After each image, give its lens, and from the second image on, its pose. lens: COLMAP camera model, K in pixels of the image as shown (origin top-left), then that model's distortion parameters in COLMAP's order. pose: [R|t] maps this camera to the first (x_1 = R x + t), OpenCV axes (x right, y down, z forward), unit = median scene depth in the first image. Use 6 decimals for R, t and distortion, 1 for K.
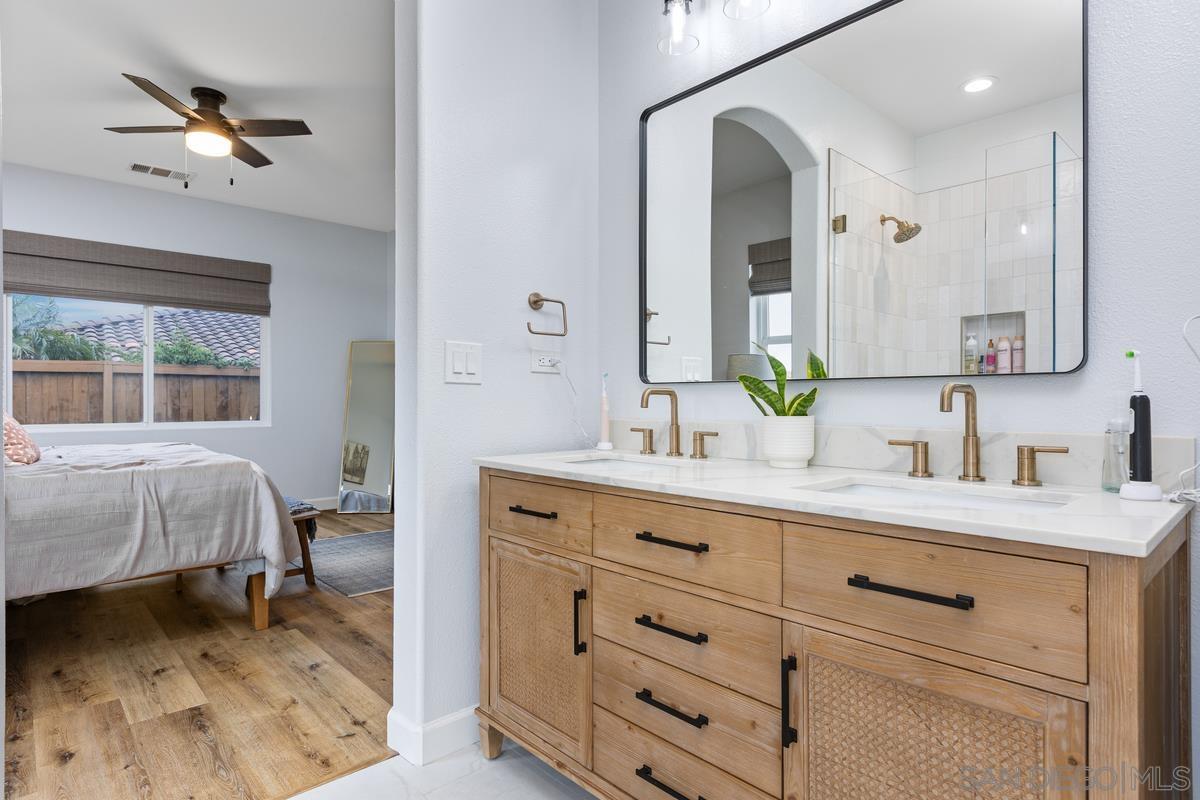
lens RADIAL K [[649.6, 0, 603.8], [0, 649.6, 389.4], [0, 0, 1]] dist [0.001813, -0.002223]
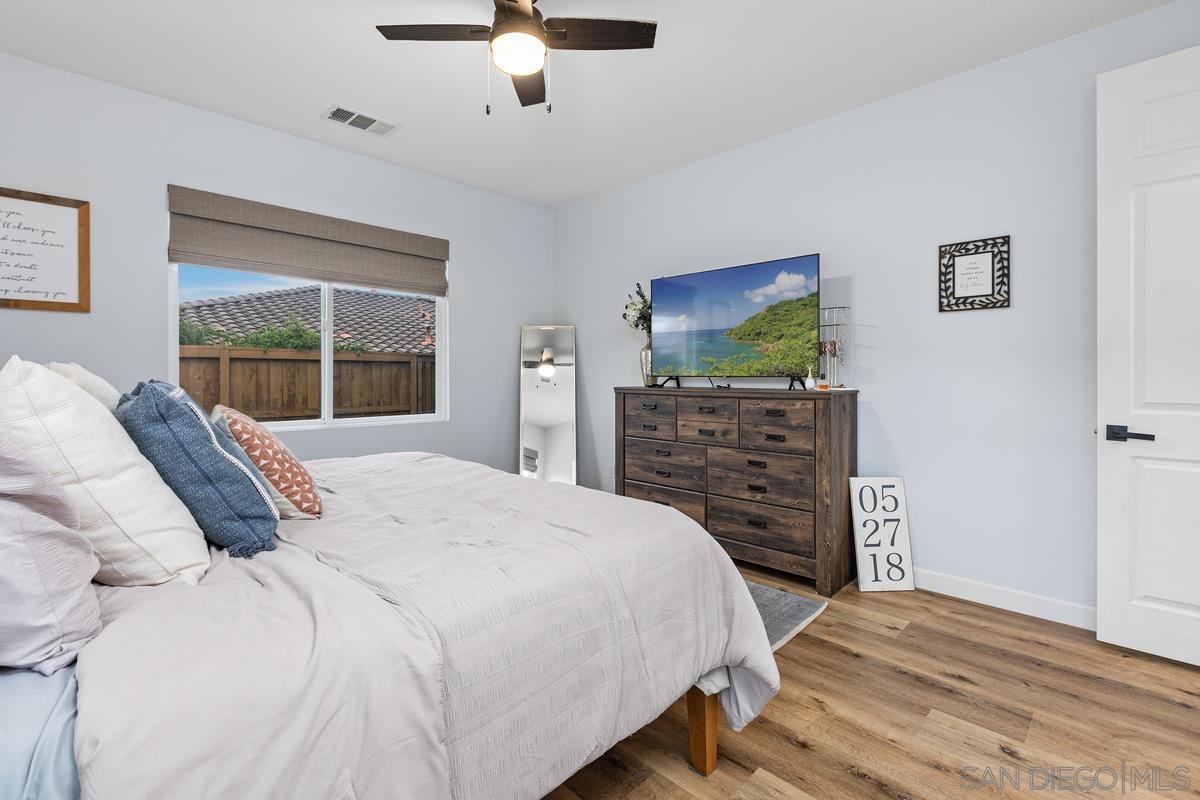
lens RADIAL K [[542.9, 0, 603.2], [0, 542.9, 373.1], [0, 0, 1]] dist [-0.001187, -0.000045]
pose [[0.998802, 0.001798, 0.048899, -0.412258], [-0.002252, 0.999955, 0.009235, -0.020214], [-0.048881, -0.009334, 0.998761, 0.292432]]
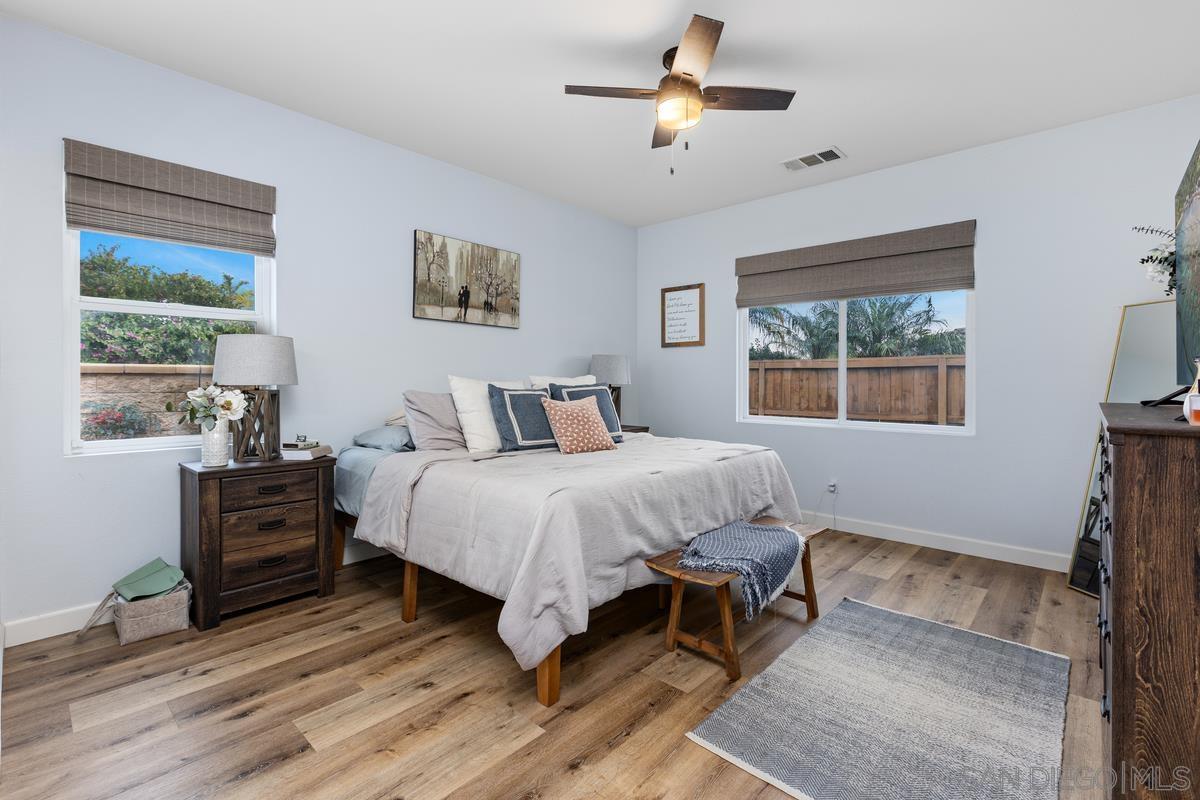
lens RADIAL K [[532.1, 0, 602.0], [0, 532.1, 390.2], [0, 0, 1]] dist [-0.000521, -0.000372]
pose [[0.086563, 0.020792, -0.996029, 0.076914], [0.011270, 0.999698, 0.021848, -0.018421], [0.996183, -0.013116, 0.086302, 0.636591]]
